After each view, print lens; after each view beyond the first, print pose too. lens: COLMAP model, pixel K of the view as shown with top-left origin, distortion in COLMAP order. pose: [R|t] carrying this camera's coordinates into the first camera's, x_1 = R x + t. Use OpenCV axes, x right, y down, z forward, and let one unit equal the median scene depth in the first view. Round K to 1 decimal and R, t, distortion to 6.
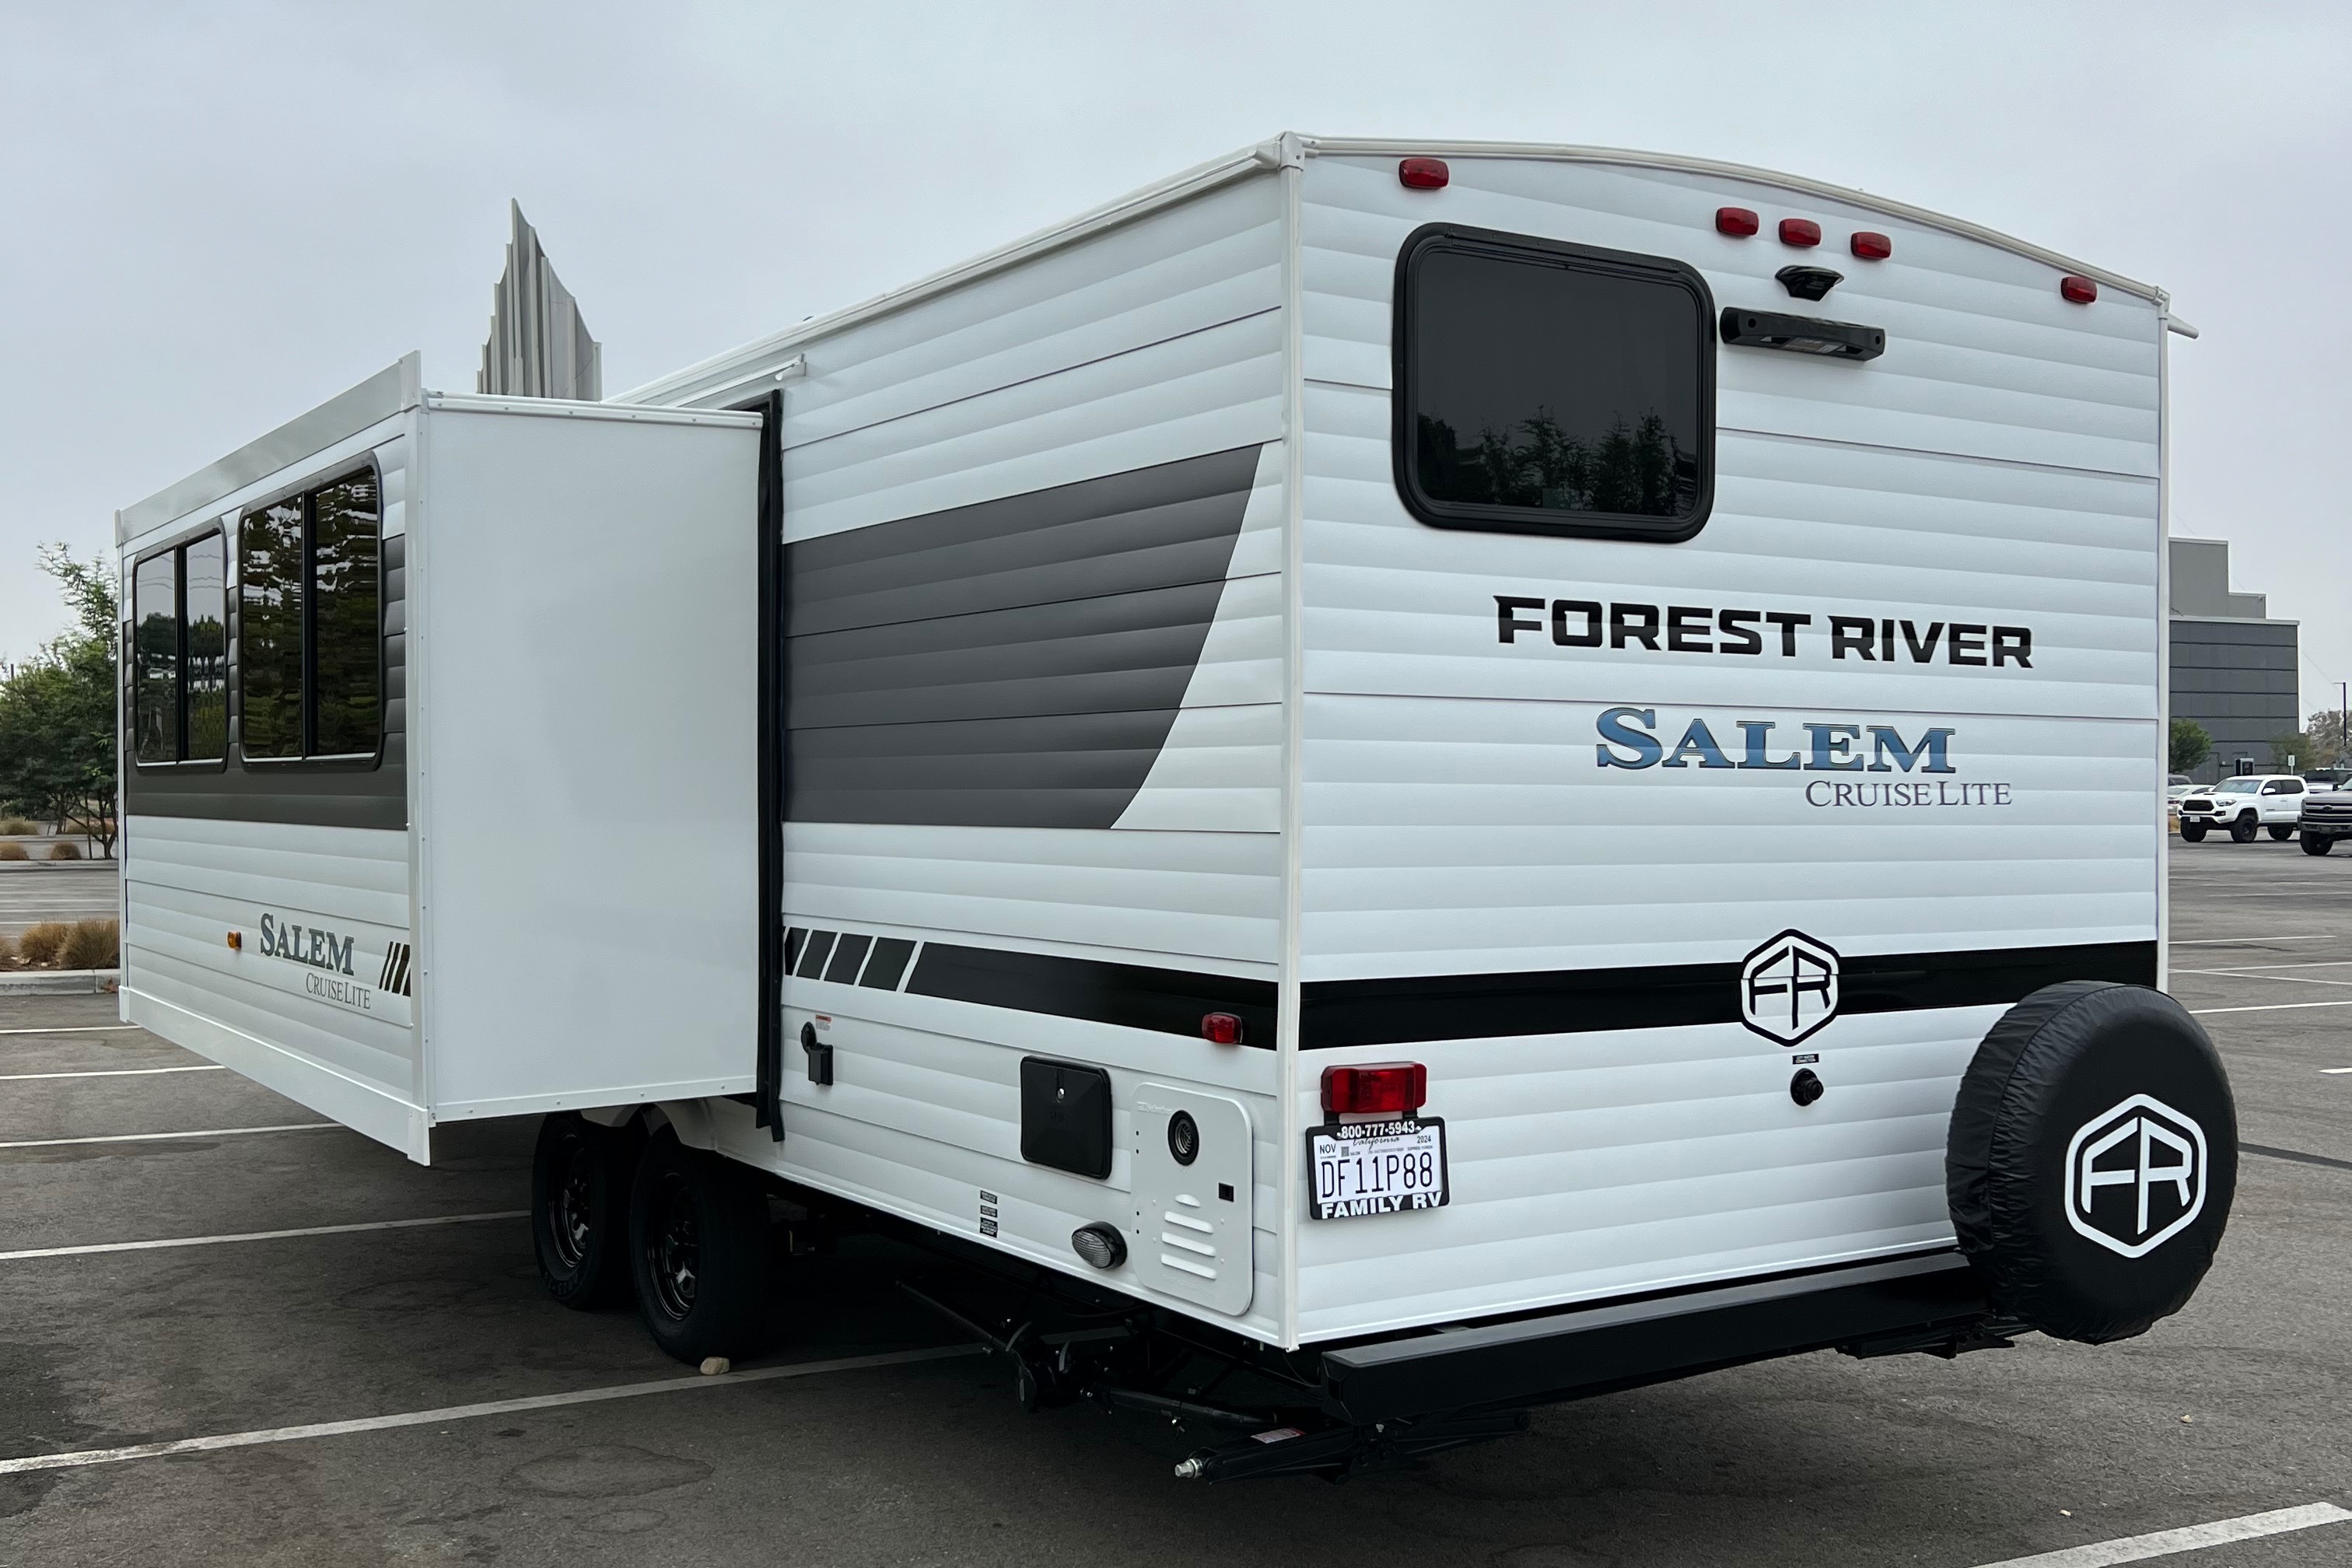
lens RADIAL K [[2359.6, 0, 1170.7], [0, 2359.6, 774.7], [0, 0, 1]] dist [0.108257, -0.238096]
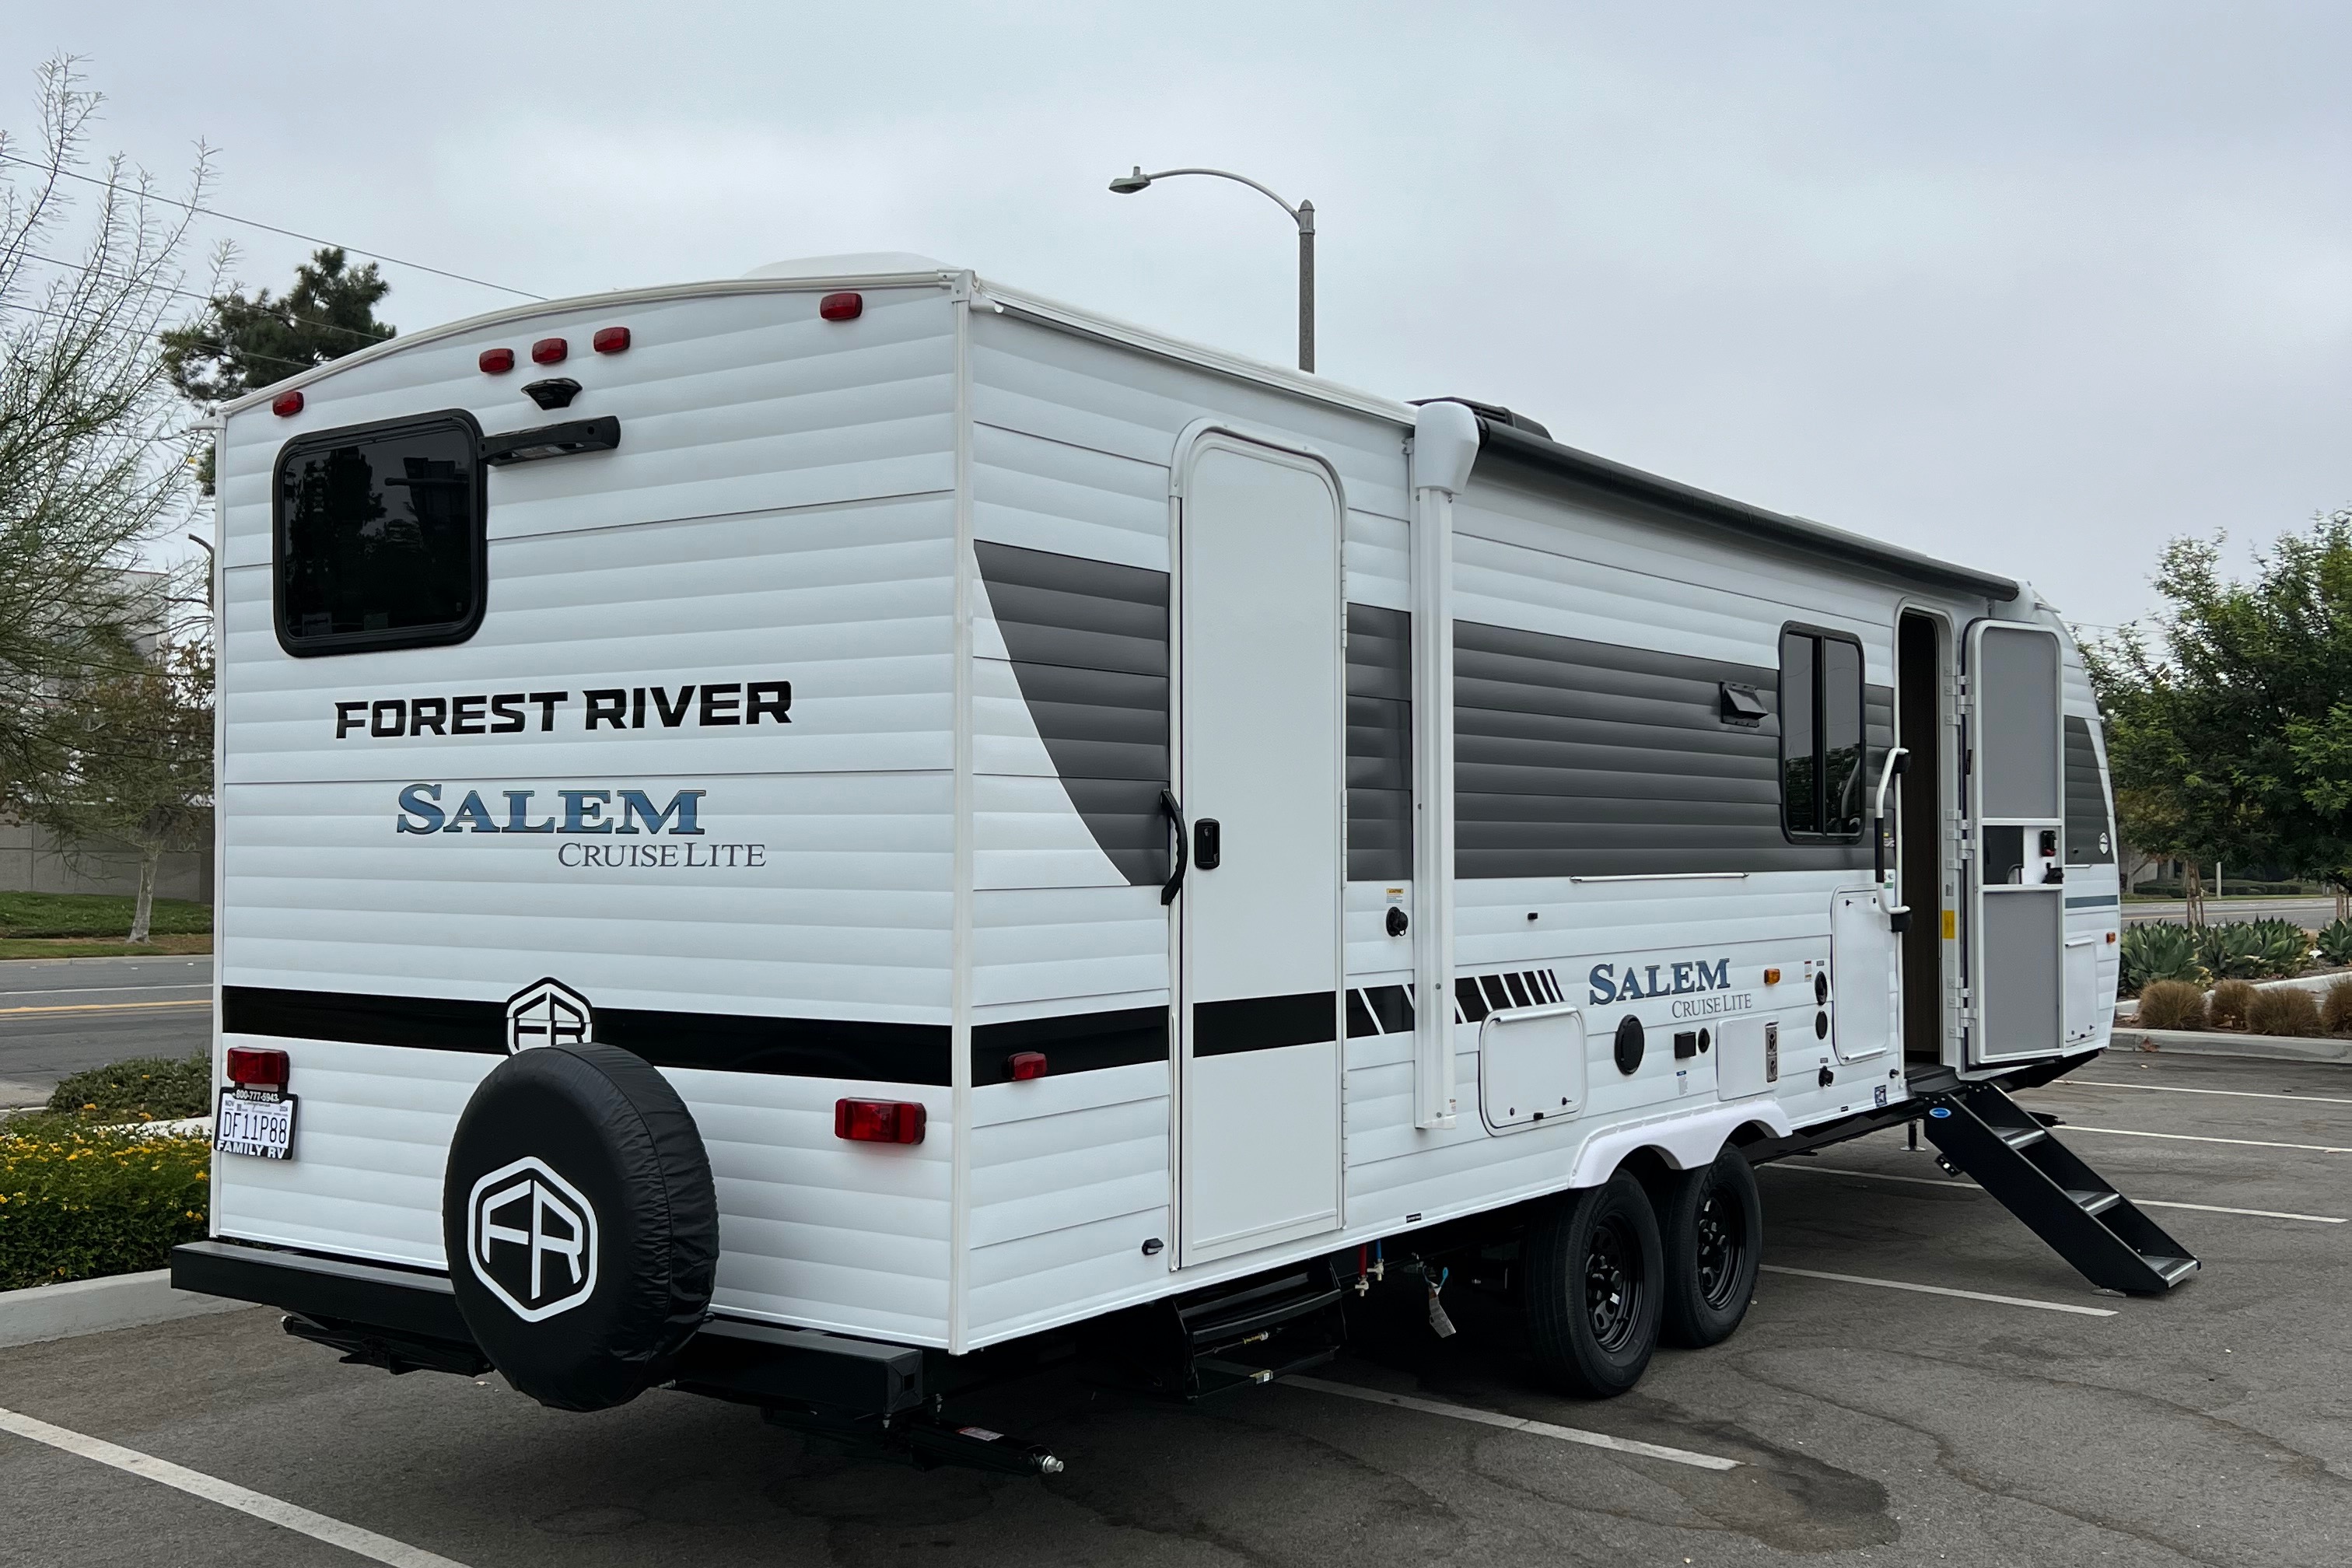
lens RADIAL K [[2359.6, 0, 1170.7], [0, 2359.6, 774.7], [0, 0, 1]] dist [0.108257, -0.238096]
pose [[0.371048, -0.029811, -0.928135, 1.410339], [0.004285, 0.999529, -0.030391, 0.005673], [0.928604, 0.007299, 0.371001, 0.865428]]
